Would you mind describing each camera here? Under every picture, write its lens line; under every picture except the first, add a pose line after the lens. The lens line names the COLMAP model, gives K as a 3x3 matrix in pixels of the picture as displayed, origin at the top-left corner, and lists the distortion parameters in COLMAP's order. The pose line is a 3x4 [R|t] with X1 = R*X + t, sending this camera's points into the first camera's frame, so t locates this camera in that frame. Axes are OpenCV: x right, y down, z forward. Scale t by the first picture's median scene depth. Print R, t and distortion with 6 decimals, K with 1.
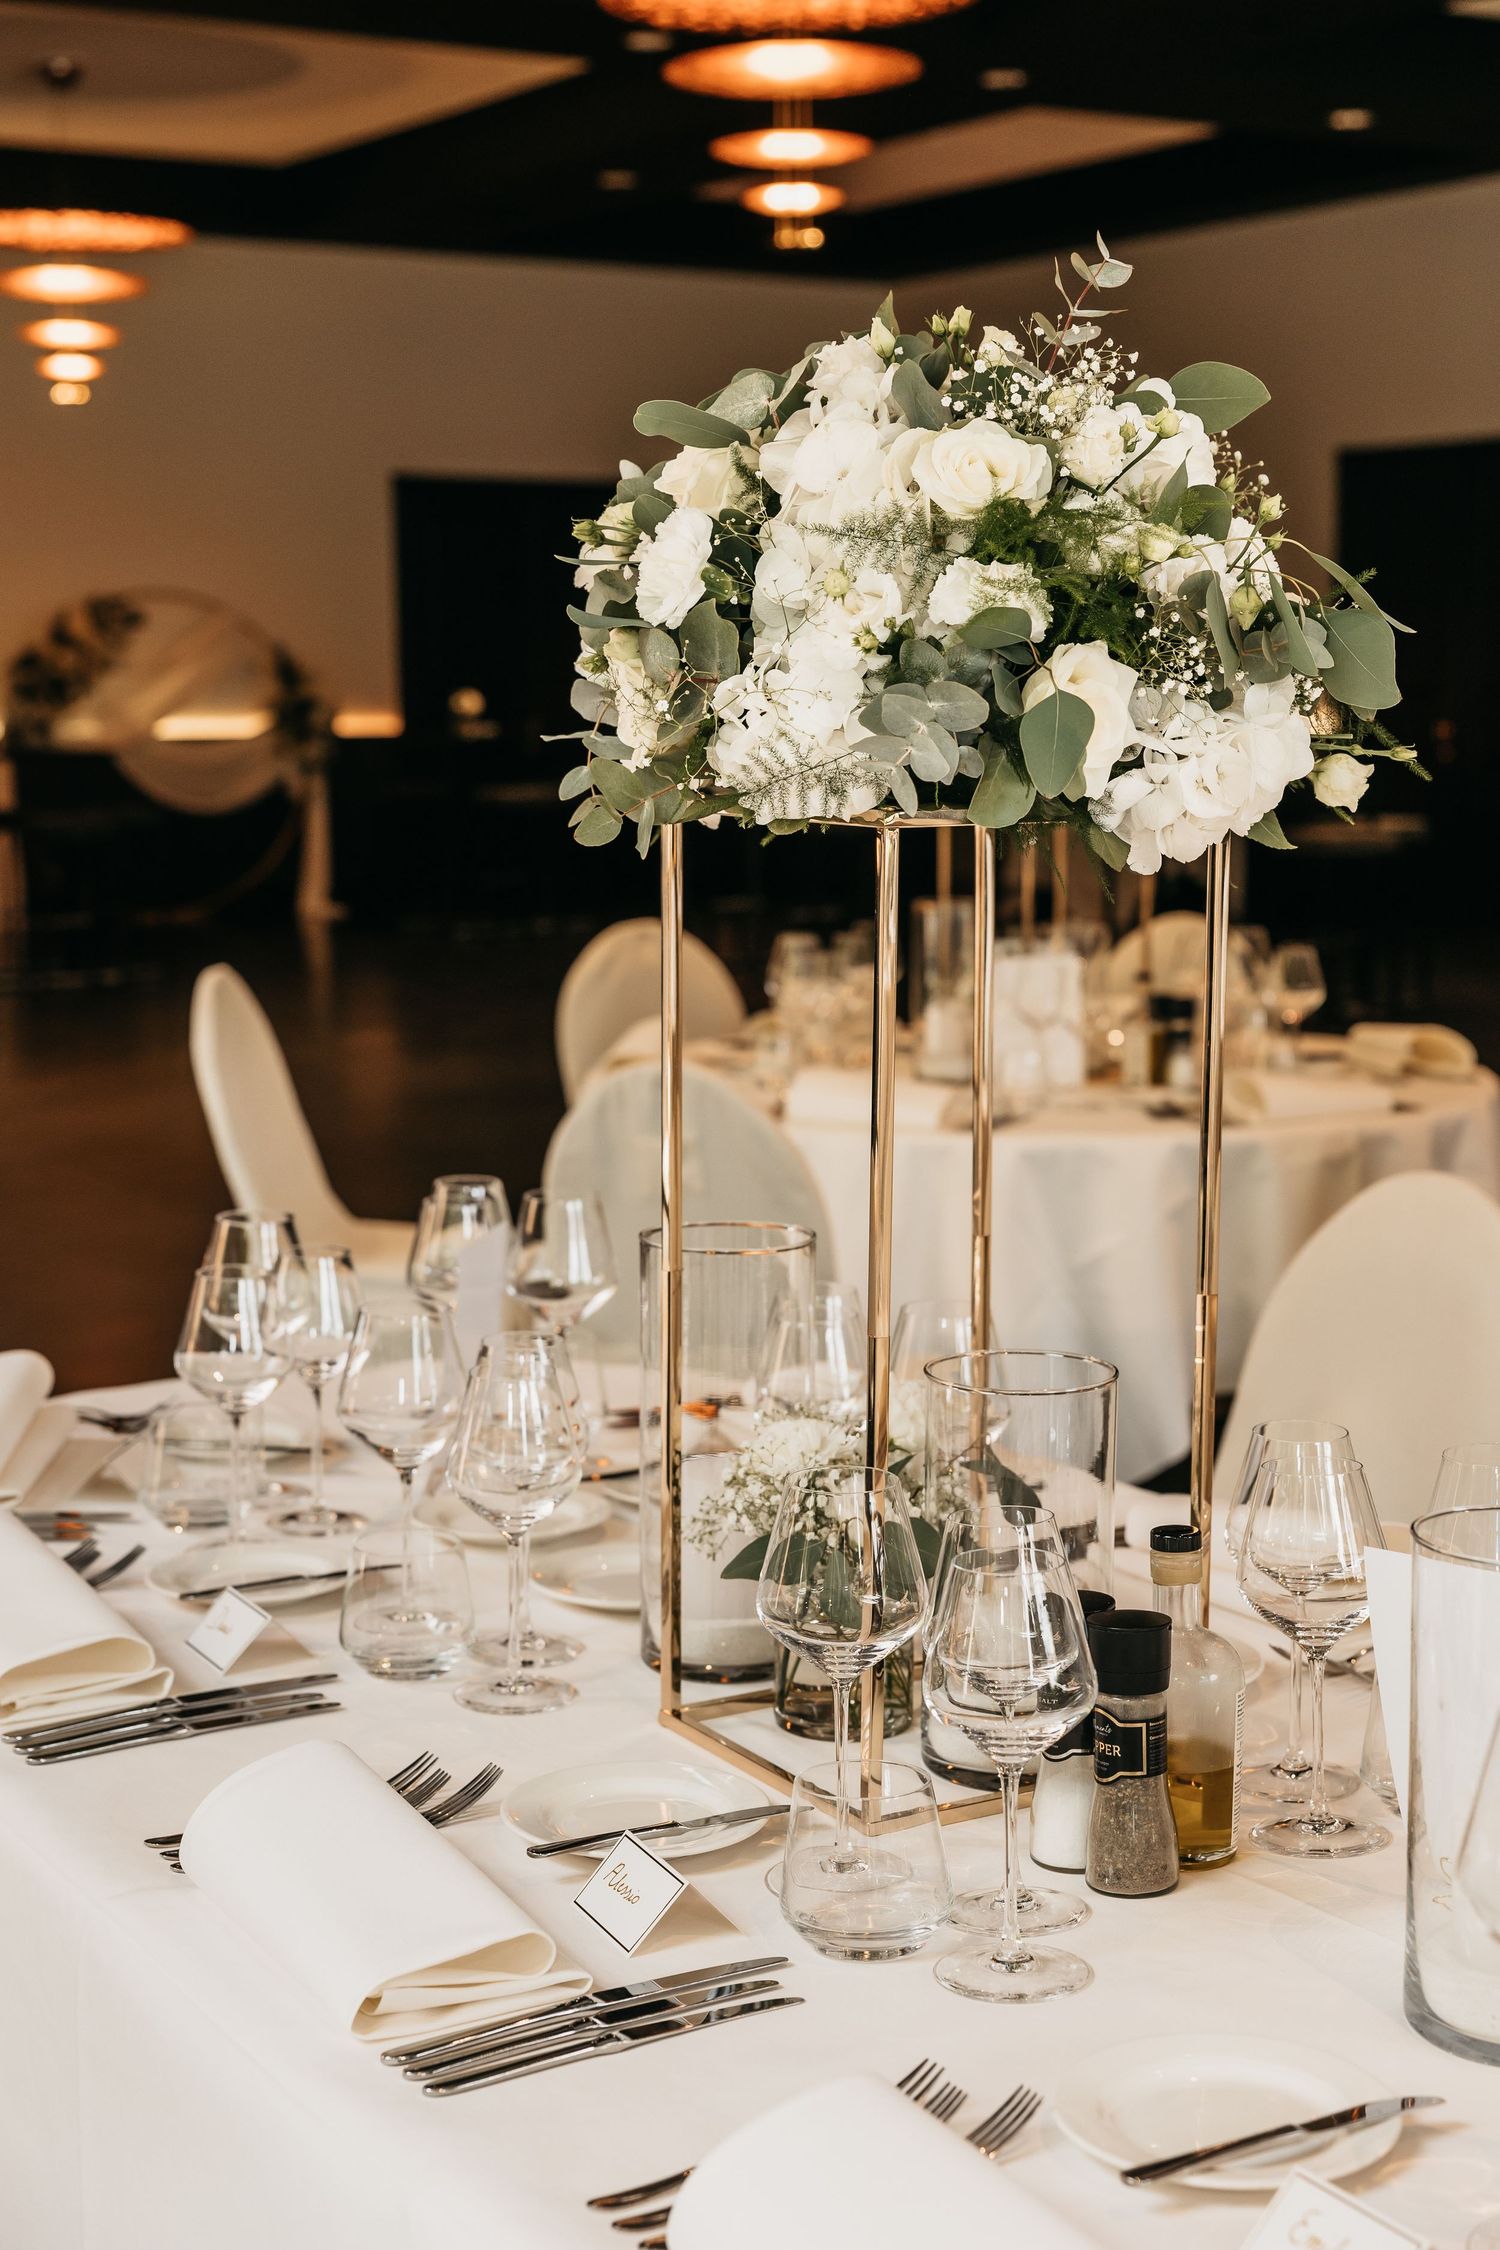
lens RADIAL K [[3296.2, 0, 747.5], [0, 3296.2, 1134.8], [0, 0, 1]] dist [0.059452, 0.000000]
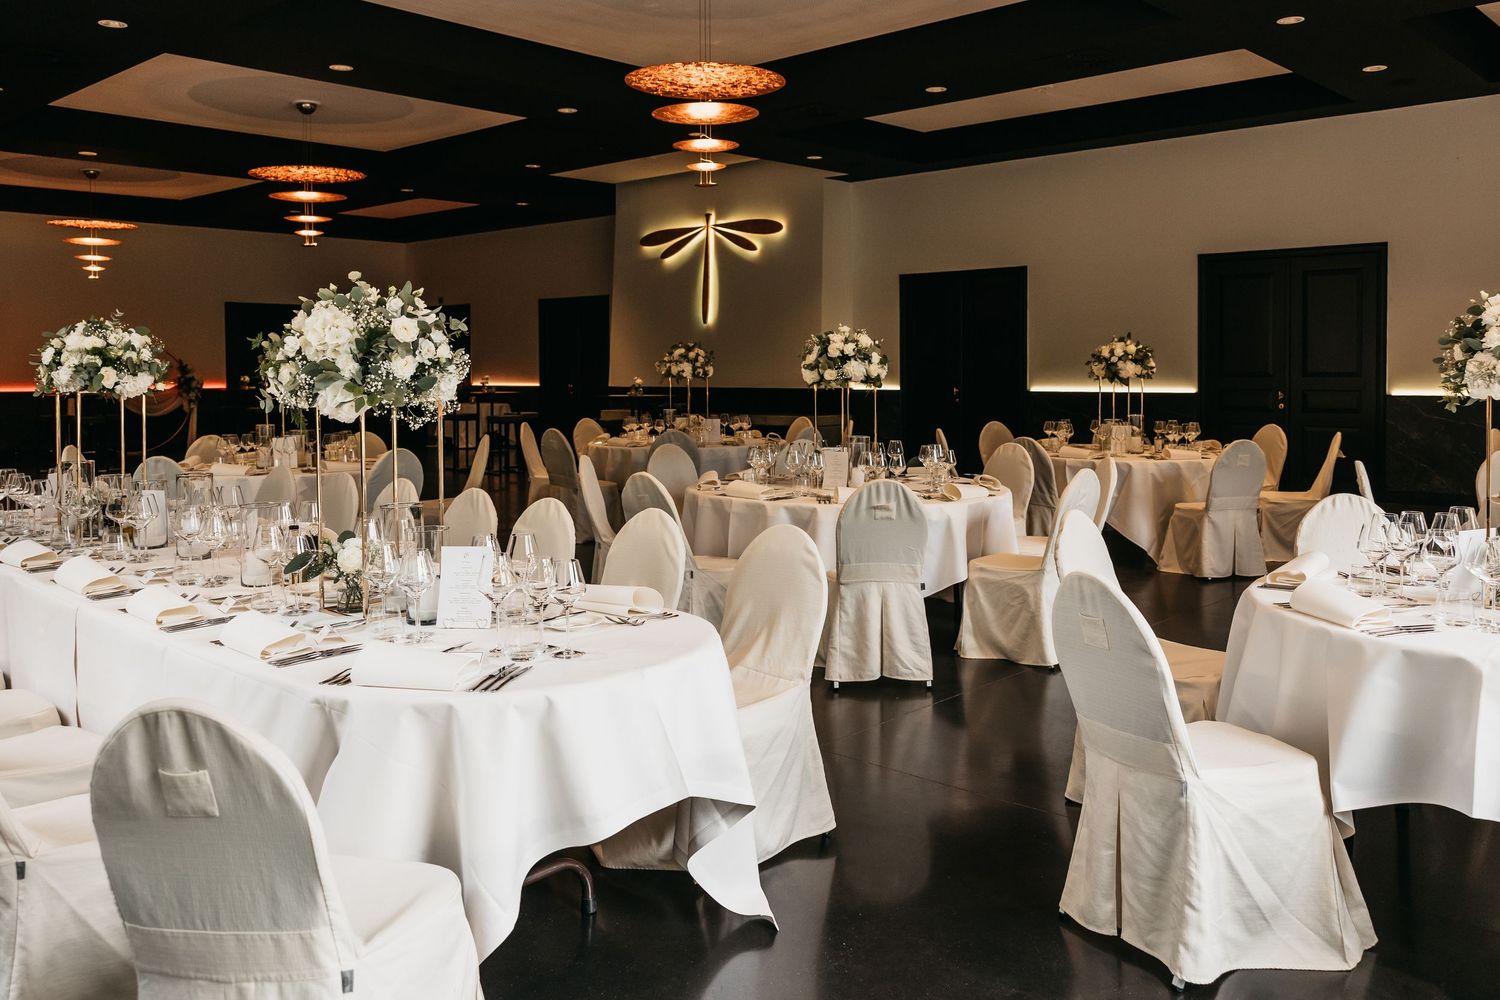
lens RADIAL K [[1186.0, 0, 744.1], [0, 1186.0, 392.6], [0, 0, 1]] dist [0.001885, 0.017995]
pose [[0.962232, -0.008583, 0.272096, 0.679346], [0.040460, 0.992911, -0.111761, 0.231811], [-0.269208, 0.118549, 0.955758, -1.692040]]
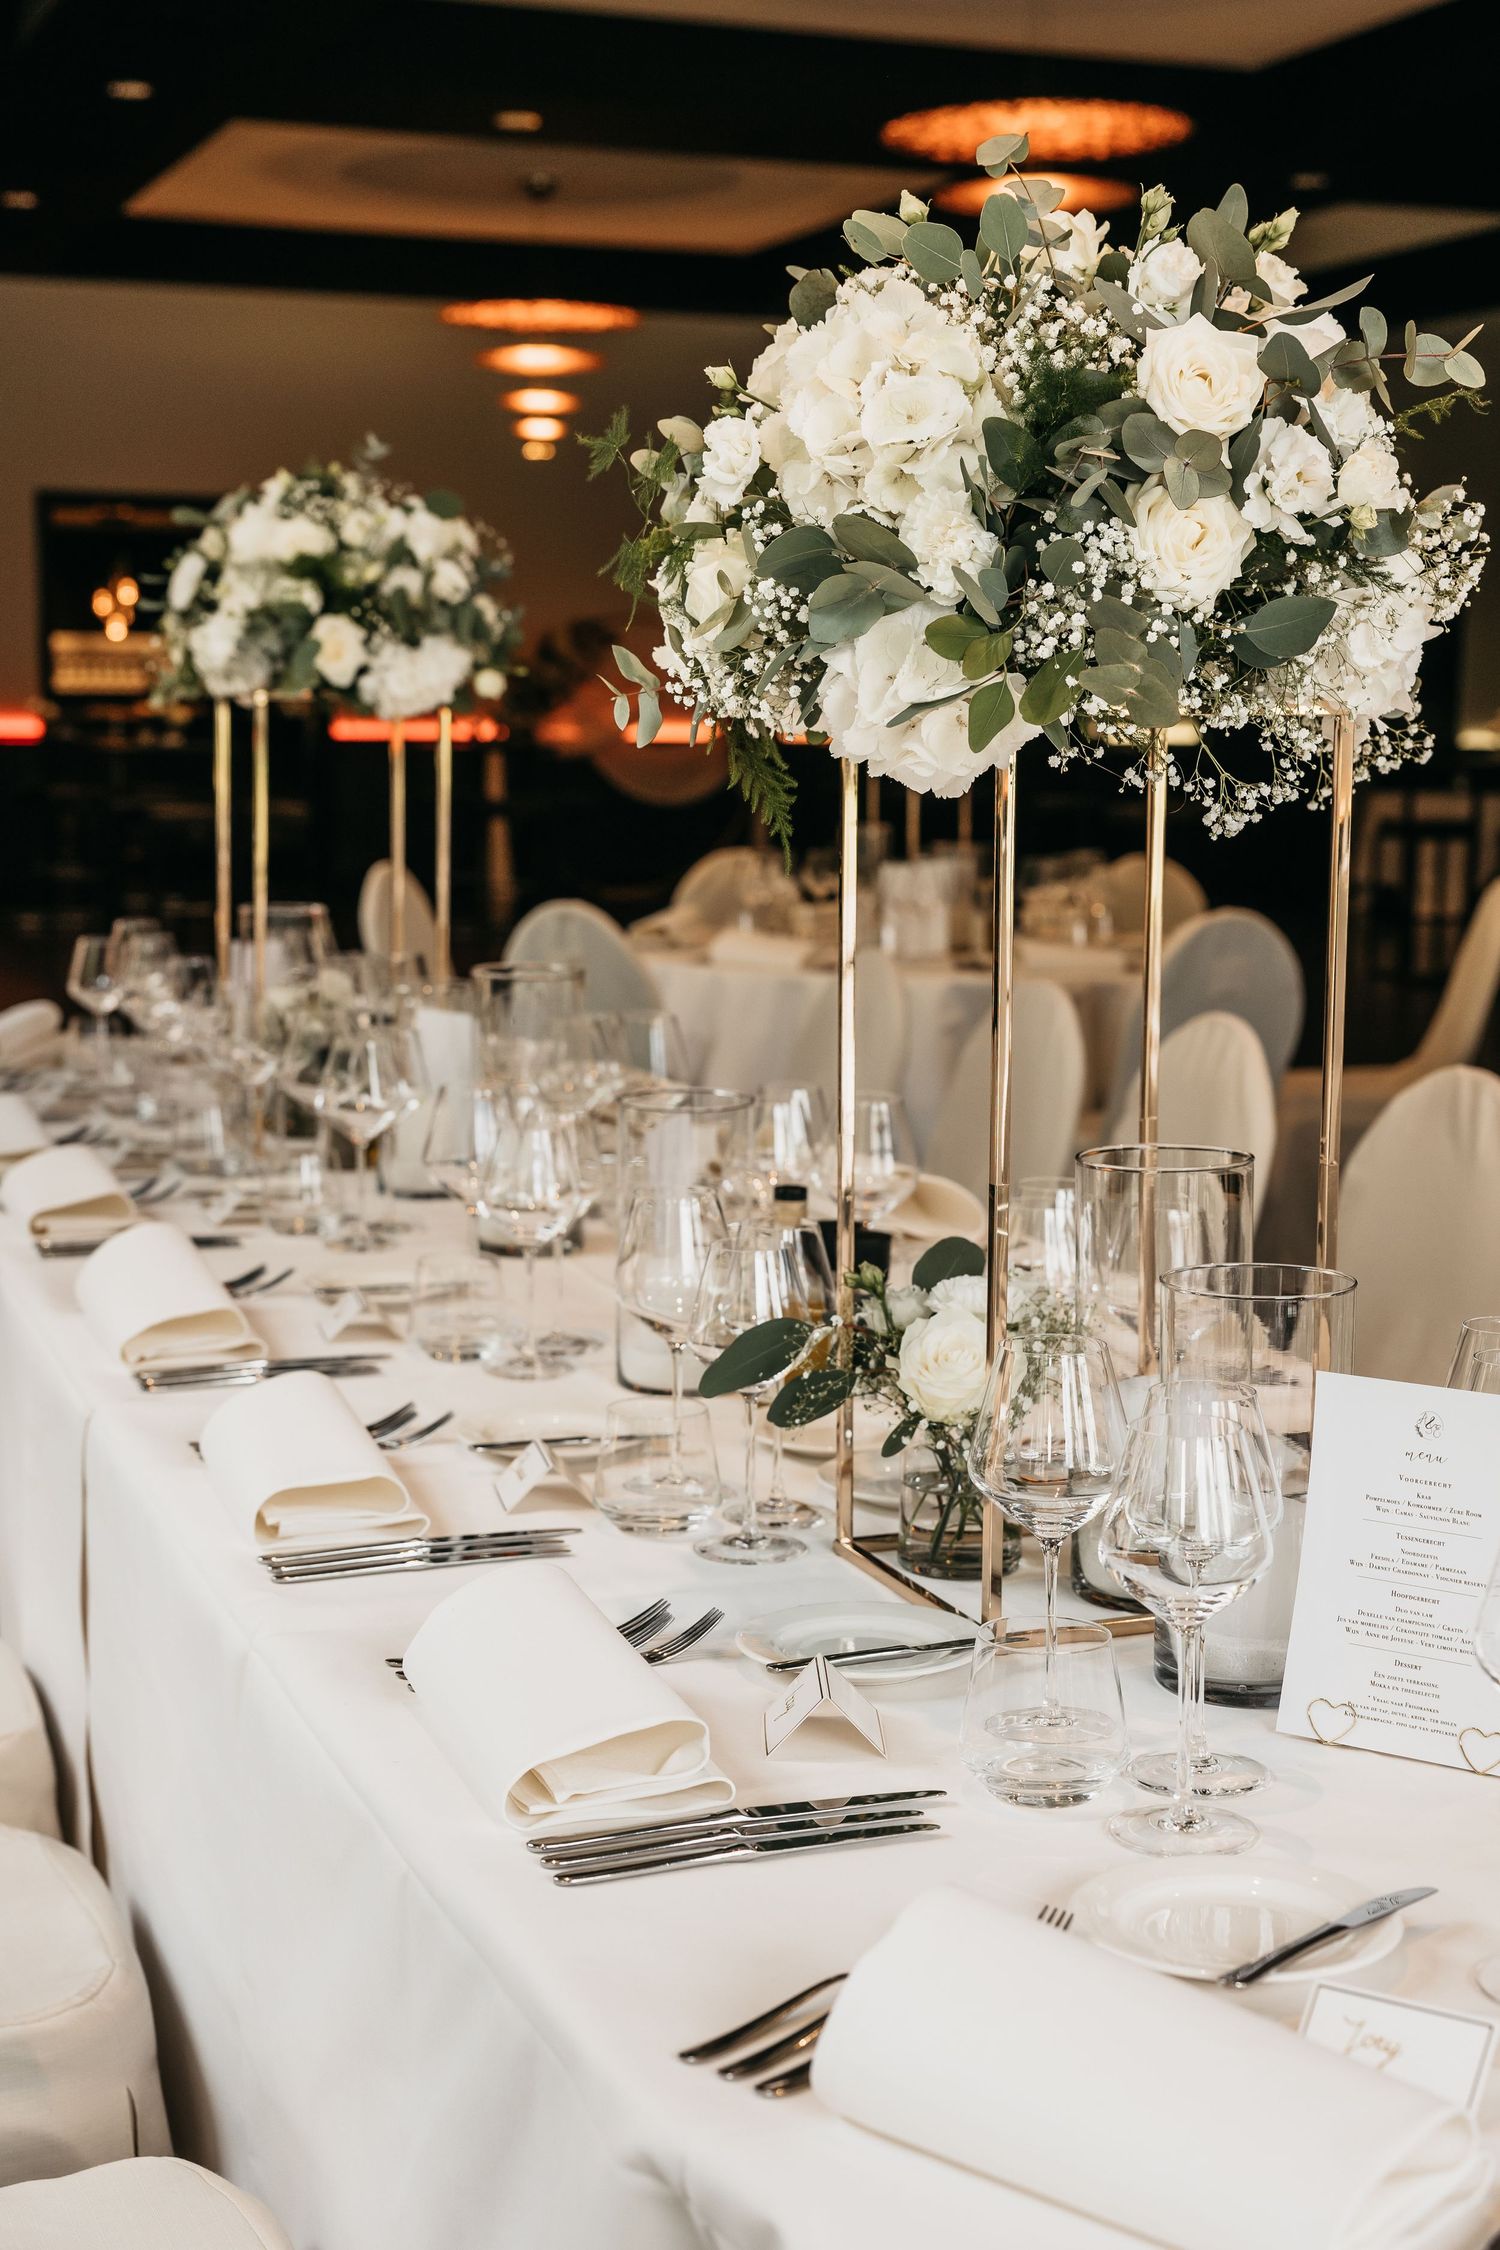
lens RADIAL K [[3107.5, 0, 741.7], [0, 3107.5, 1125.0], [0, 0, 1]] dist [0.003557, 0.000000]
pose [[0.984599, 0.037197, -0.170823, 0.706694], [-0.037630, 0.999291, 0.000701, 0.176032], [0.170728, 0.005738, 0.985301, -0.983287]]
